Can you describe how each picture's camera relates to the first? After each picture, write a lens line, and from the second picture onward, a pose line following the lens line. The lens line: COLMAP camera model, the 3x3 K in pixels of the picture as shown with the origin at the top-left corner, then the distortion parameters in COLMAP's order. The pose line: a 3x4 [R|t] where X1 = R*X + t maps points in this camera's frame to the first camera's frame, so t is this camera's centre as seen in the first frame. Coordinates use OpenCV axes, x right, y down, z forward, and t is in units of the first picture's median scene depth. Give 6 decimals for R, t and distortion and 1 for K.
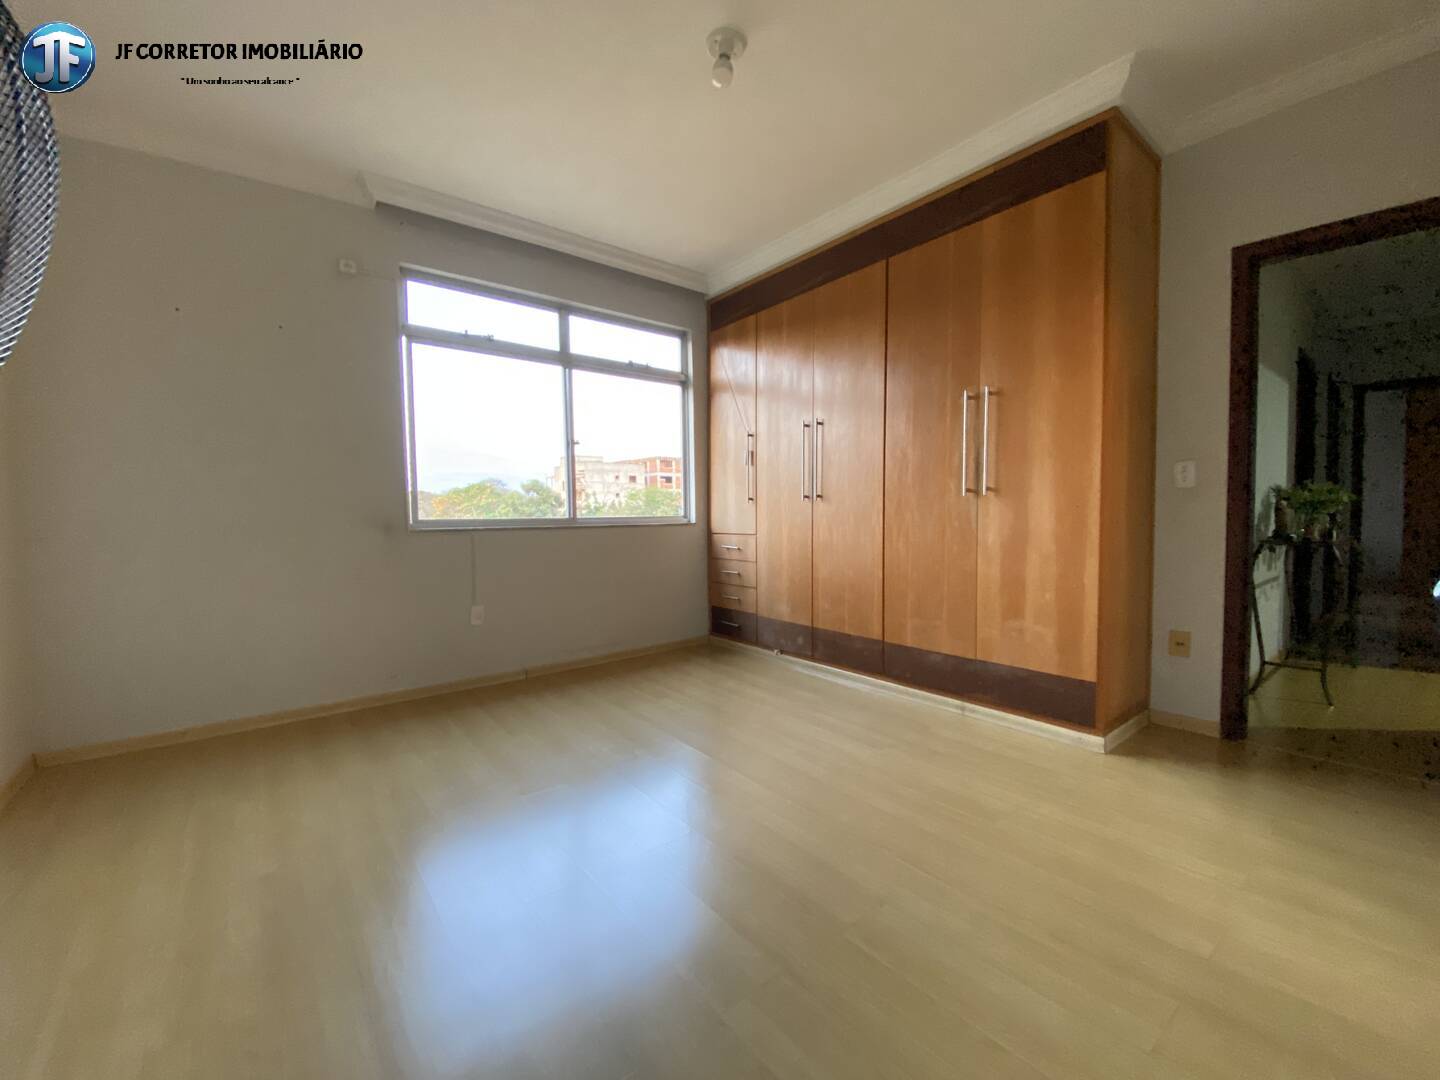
lens RADIAL K [[584.0, 0, 720.0], [0, 584.0, 540.0], [0, 0, 1]] dist [0.000168, -0.000034]
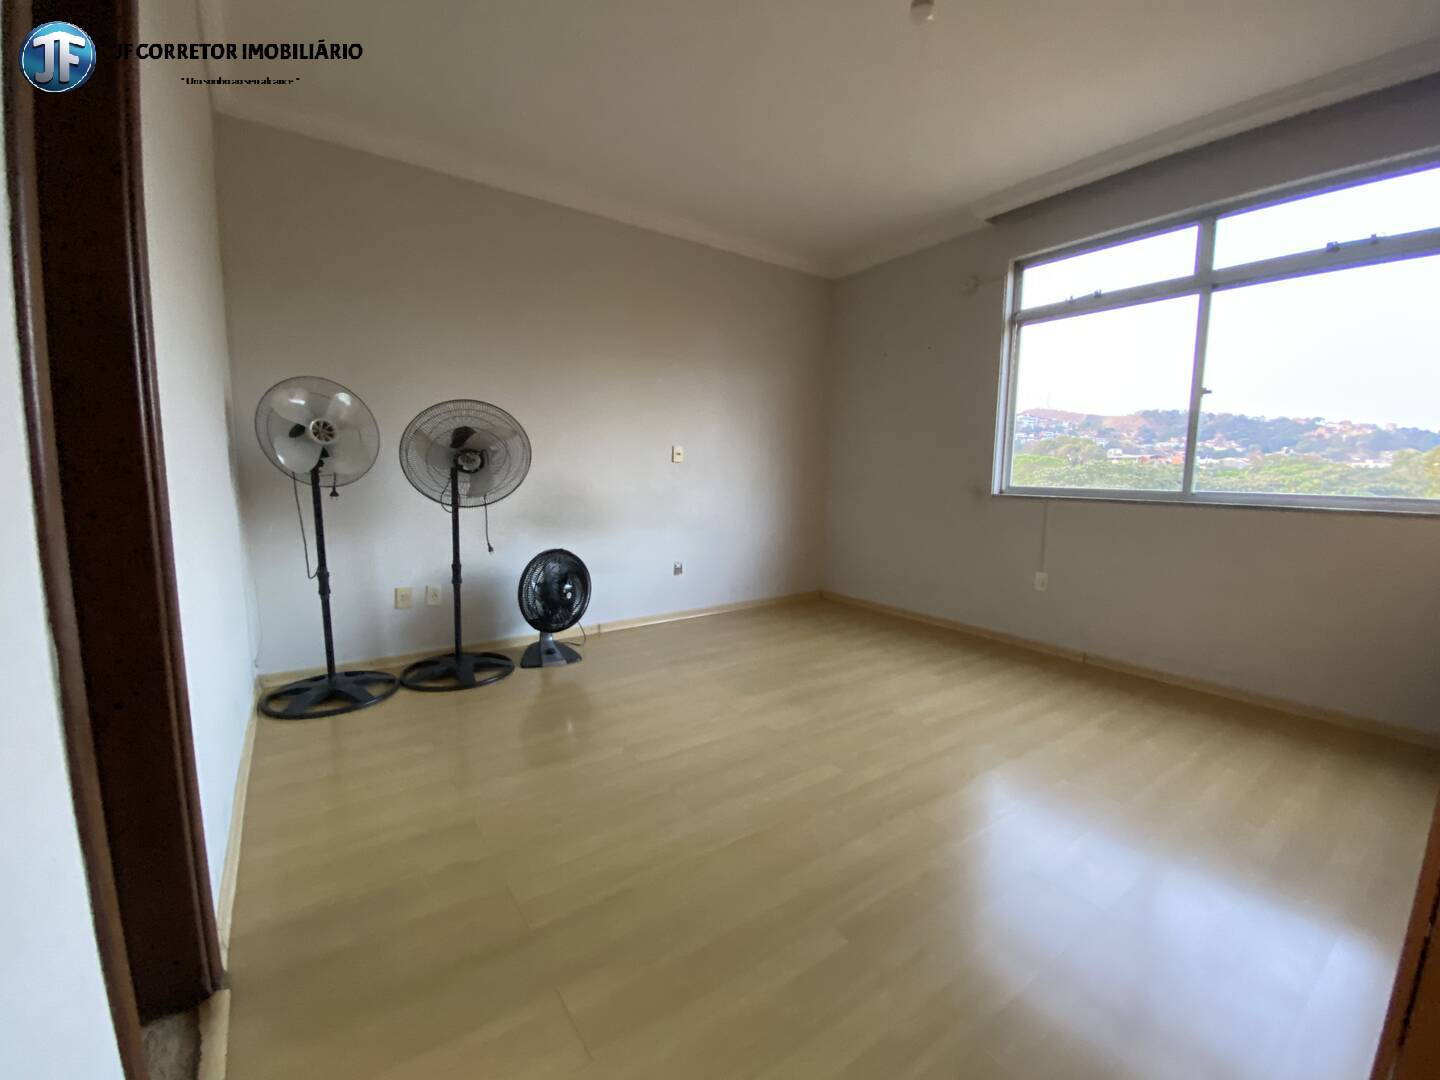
lens RADIAL K [[568.6, 0, 720.0], [0, 568.6, 540.0], [0, 0, 1]] dist [-0.016698, -0.000102]
pose [[-0.037173, 0.123654, -0.991629, 0.566356], [-0.072177, 0.989391, 0.126081, -0.026825], [0.996699, 0.076260, -0.027854, 0.452572]]
